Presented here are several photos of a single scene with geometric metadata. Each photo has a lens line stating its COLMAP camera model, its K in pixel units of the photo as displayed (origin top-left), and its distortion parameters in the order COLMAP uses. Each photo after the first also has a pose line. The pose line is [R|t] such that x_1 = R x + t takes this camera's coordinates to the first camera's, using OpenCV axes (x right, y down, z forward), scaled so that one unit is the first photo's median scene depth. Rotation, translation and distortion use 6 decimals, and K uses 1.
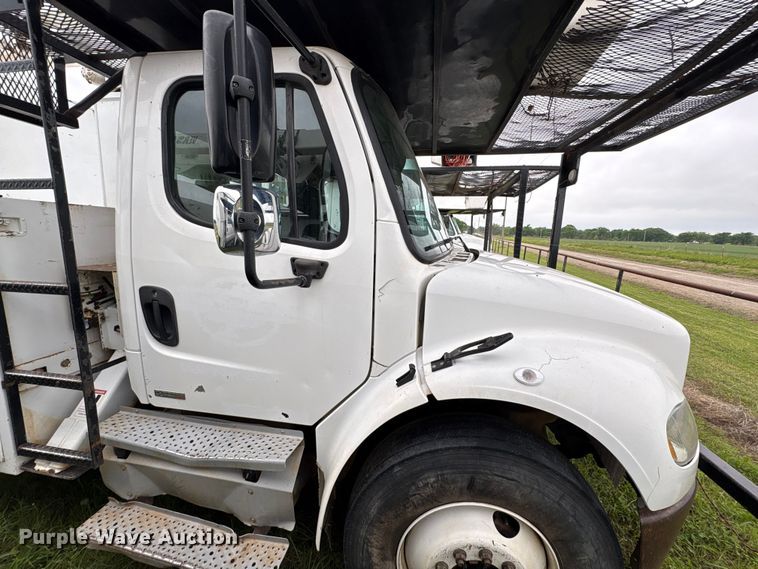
lens RADIAL K [[302.5, 0, 379.0], [0, 302.5, 284.5], [0, 0, 1]] dist [0.000605, -0.000241]
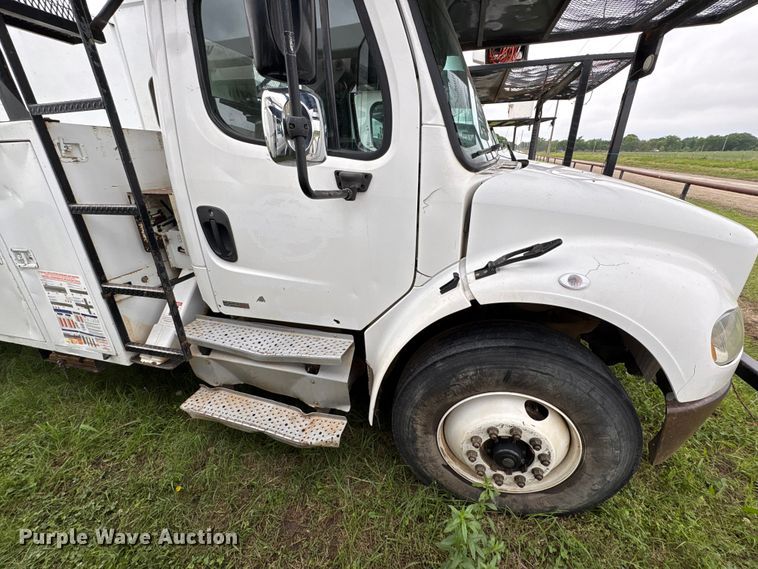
lens RADIAL K [[302.5, 0, 379.0], [0, 302.5, 284.5], [0, 0, 1]] dist [0.000605, -0.000241]
pose [[0.995040, -0.004880, -0.099355, -0.044956], [0.027726, 0.972821, 0.229894, 0.048150], [0.095533, -0.231508, 0.968131, -0.039529]]
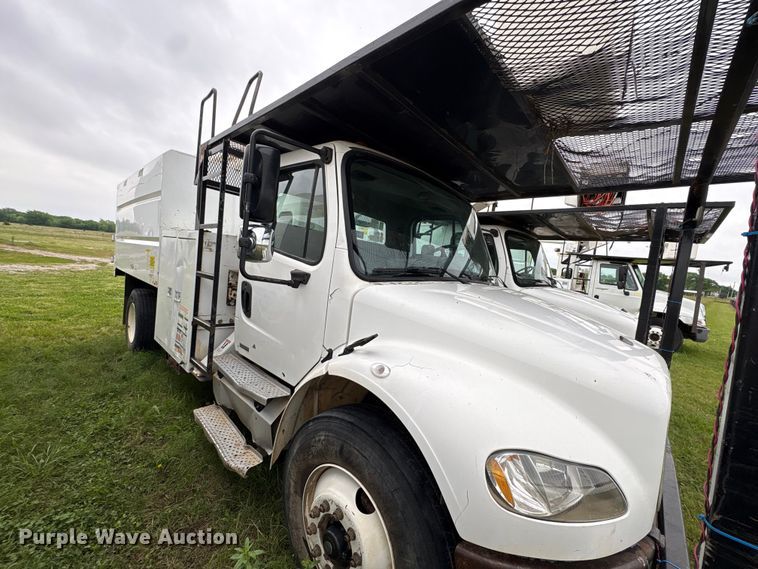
lens RADIAL K [[302.5, 0, 379.0], [0, 302.5, 284.5], [0, 0, 1]] dist [0.000605, -0.000241]
pose [[0.838921, 0.094976, -0.535903, 0.879281], [-0.169252, 0.981360, -0.091030, 0.055675], [0.517268, 0.167070, 0.839358, -0.083506]]
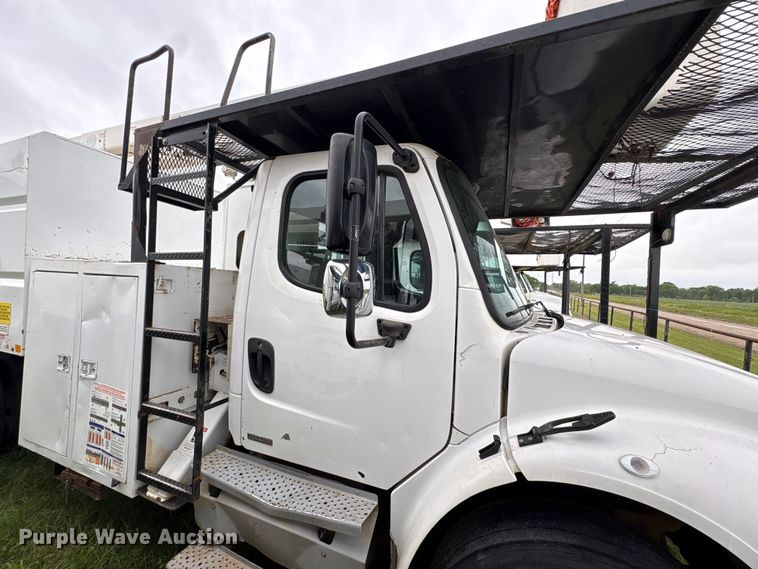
lens RADIAL K [[302.5, 0, 379.0], [0, 302.5, 284.5], [0, 0, 1]] dist [0.000605, -0.000241]
pose [[0.978480, 0.013751, -0.205881, -0.056917], [-0.050118, 0.983736, -0.172485, -0.020746], [0.200161, 0.179092, 0.963256, -0.075001]]
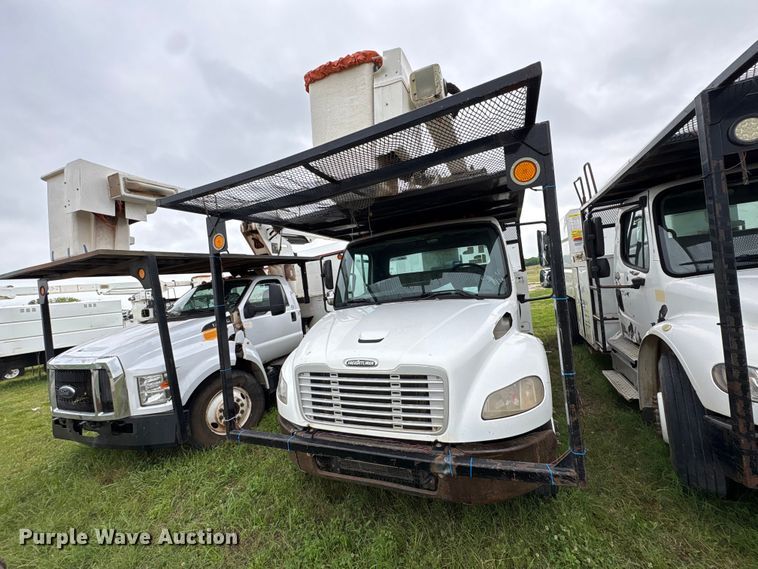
lens RADIAL K [[302.5, 0, 379.0], [0, 302.5, 284.5], [0, 0, 1]] dist [0.000605, -0.000241]
pose [[-0.242072, -0.001542, -0.970257, 2.535698], [-0.039451, 0.999187, 0.008254, 0.034702], [0.969456, 0.040276, -0.241936, -0.450952]]
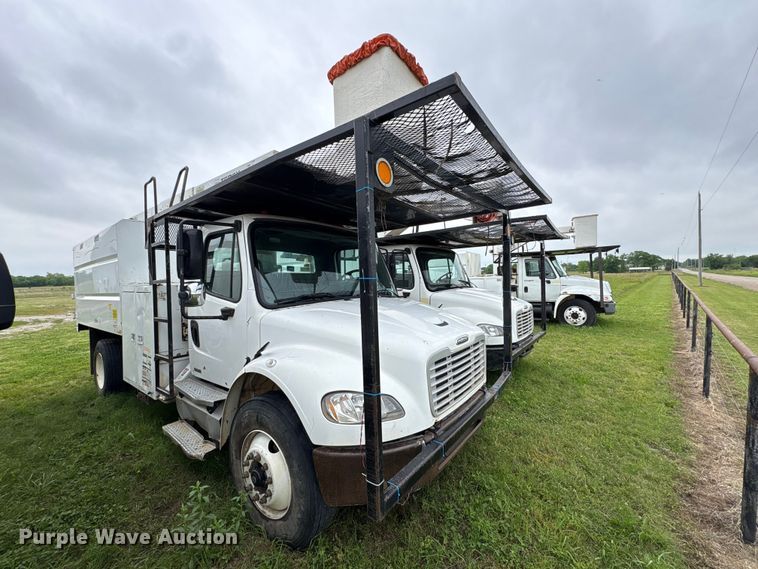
lens RADIAL K [[302.5, 0, 379.0], [0, 302.5, 284.5], [0, 0, 1]] dist [0.000605, -0.000241]
pose [[0.883248, -0.047861, -0.466457, 1.673992], [-0.024974, 0.988564, -0.148721, 0.048226], [0.468240, 0.143007, 0.871952, -0.420618]]
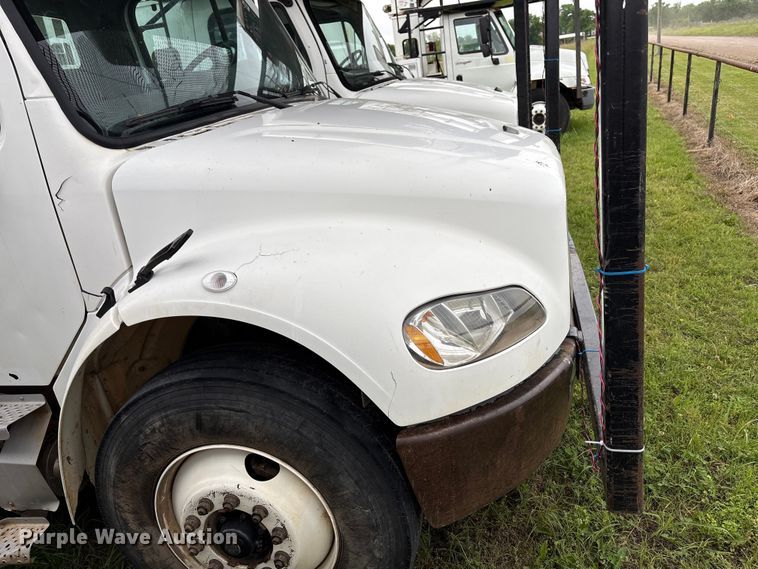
lens RADIAL K [[575.3, 0, 383.1], [0, 575.3, 286.2], [0, 0, 1]] dist [0.030107, -0.027670]
pose [[0.985810, -0.126574, -0.110260, 0.837018], [0.145214, 0.972538, 0.181886, 0.084203], [0.084210, -0.195317, 0.977118, -0.321488]]
